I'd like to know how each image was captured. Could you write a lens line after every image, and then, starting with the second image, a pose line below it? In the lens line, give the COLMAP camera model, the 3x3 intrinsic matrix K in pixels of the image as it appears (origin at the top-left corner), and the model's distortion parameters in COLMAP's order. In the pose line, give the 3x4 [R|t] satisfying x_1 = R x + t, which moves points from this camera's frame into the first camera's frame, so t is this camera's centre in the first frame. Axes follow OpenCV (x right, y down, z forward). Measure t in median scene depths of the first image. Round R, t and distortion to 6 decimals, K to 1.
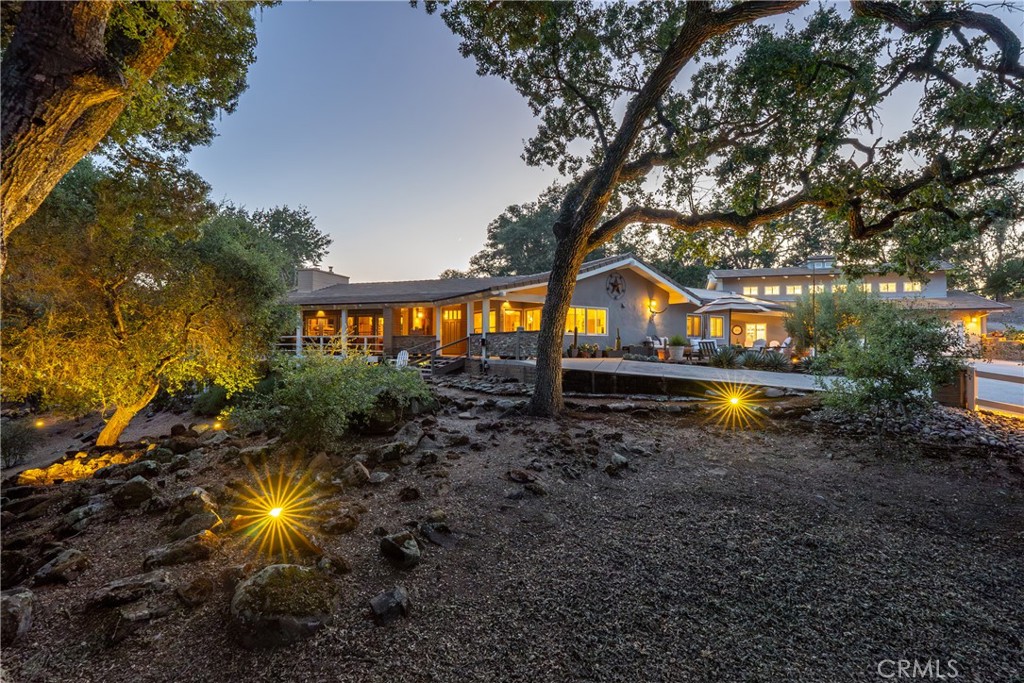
lens RADIAL K [[465.6, 0, 512.0], [0, 465.6, 341.5], [0, 0, 1]] dist [-0.000676, 0.000234]
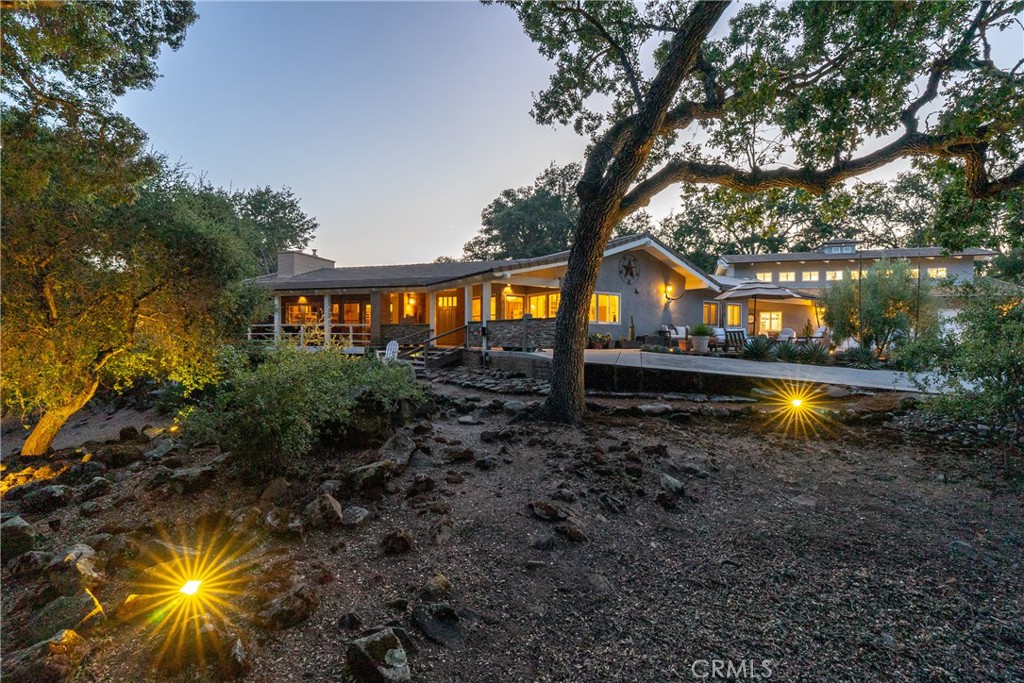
lens RADIAL K [[465.6, 0, 512.0], [0, 465.6, 341.5], [0, 0, 1]] dist [-0.000676, 0.000234]
pose [[0.999870, 0.000425, 0.016126, -0.030274], [-0.000784, 0.999752, 0.022278, 0.001568], [-0.016113, -0.022287, 0.999622, 0.161497]]
